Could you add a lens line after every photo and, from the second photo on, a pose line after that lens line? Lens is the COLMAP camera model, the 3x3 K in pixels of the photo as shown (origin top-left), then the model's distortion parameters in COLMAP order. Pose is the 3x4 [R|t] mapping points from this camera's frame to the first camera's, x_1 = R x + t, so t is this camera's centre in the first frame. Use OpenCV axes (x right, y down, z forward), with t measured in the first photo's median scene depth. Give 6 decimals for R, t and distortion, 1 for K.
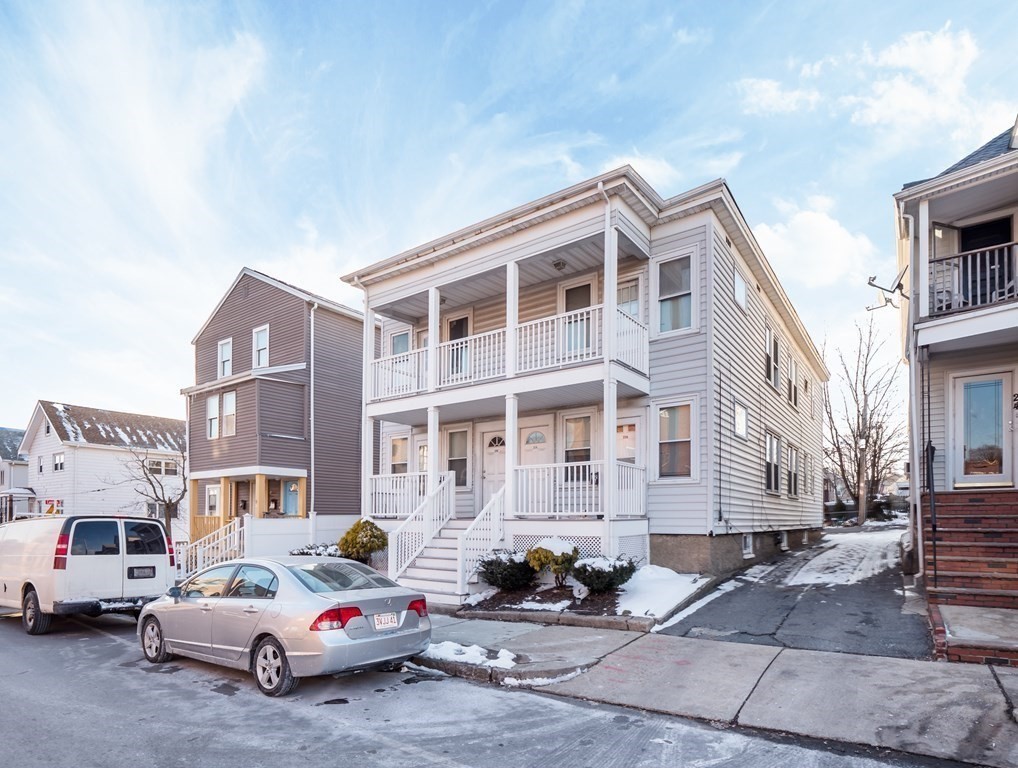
lens RADIAL K [[540.7, 0, 529.0], [0, 540.7, 421.0], [0, 0, 1]] dist [-0.001431, -0.017613]
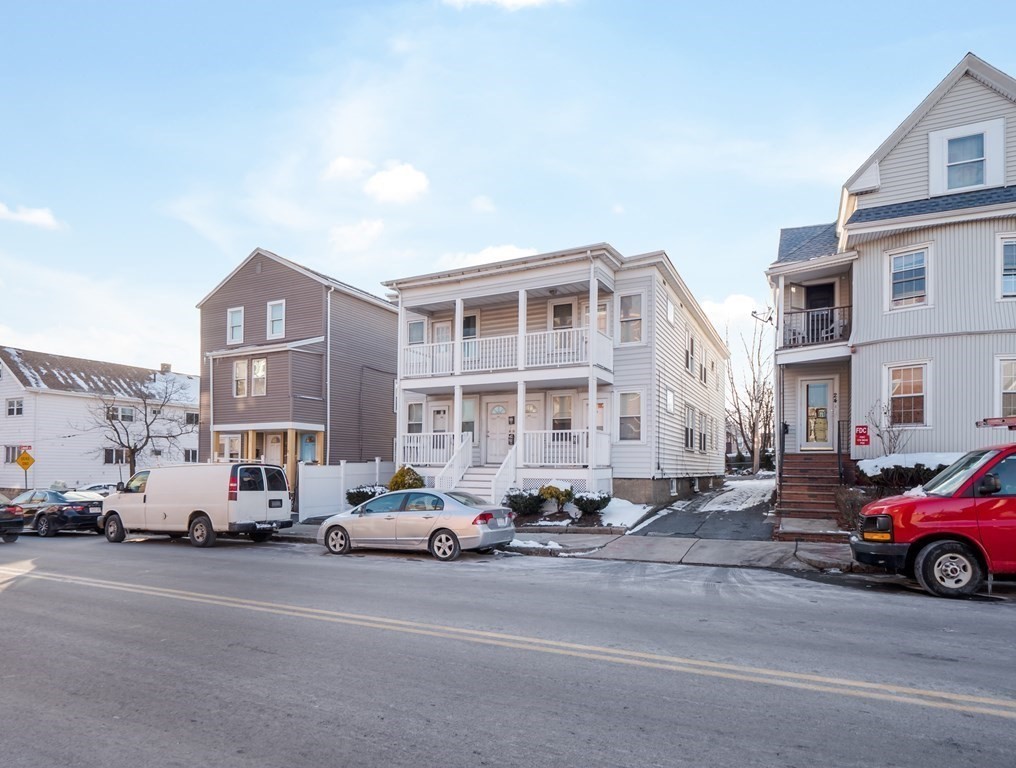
lens RADIAL K [[548.9, 0, 510.4], [0, 548.9, 335.7], [0, 0, 1]] dist [-0.001514, -0.000424]
pose [[0.992212, 0.035869, 0.119282, -0.243405], [-0.029324, 0.997990, -0.056174, -0.087472], [-0.121057, 0.052238, 0.991270, -0.475870]]
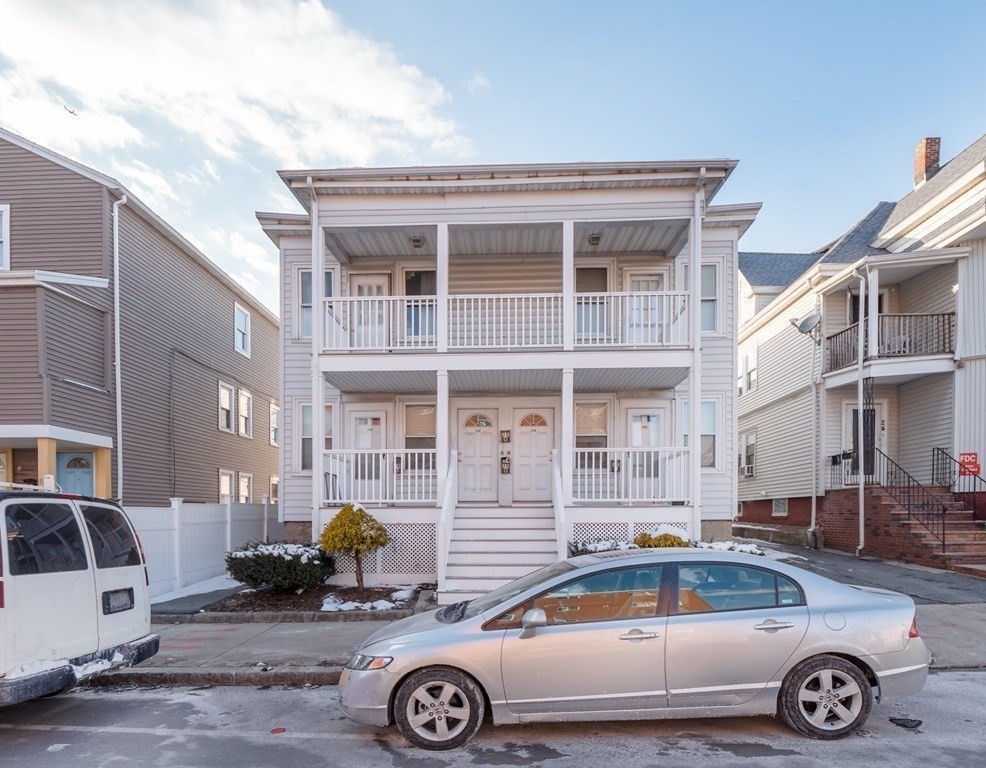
lens RADIAL K [[509.2, 0, 469.9], [0, 509.2, 447.9], [0, 0, 1]] dist [0.001424, -0.007191]
pose [[0.842370, 0.066560, 0.534774, -0.608342], [-0.092120, 0.995522, 0.021199, 0.078214], [-0.530968, -0.067121, 0.844729, 0.355898]]
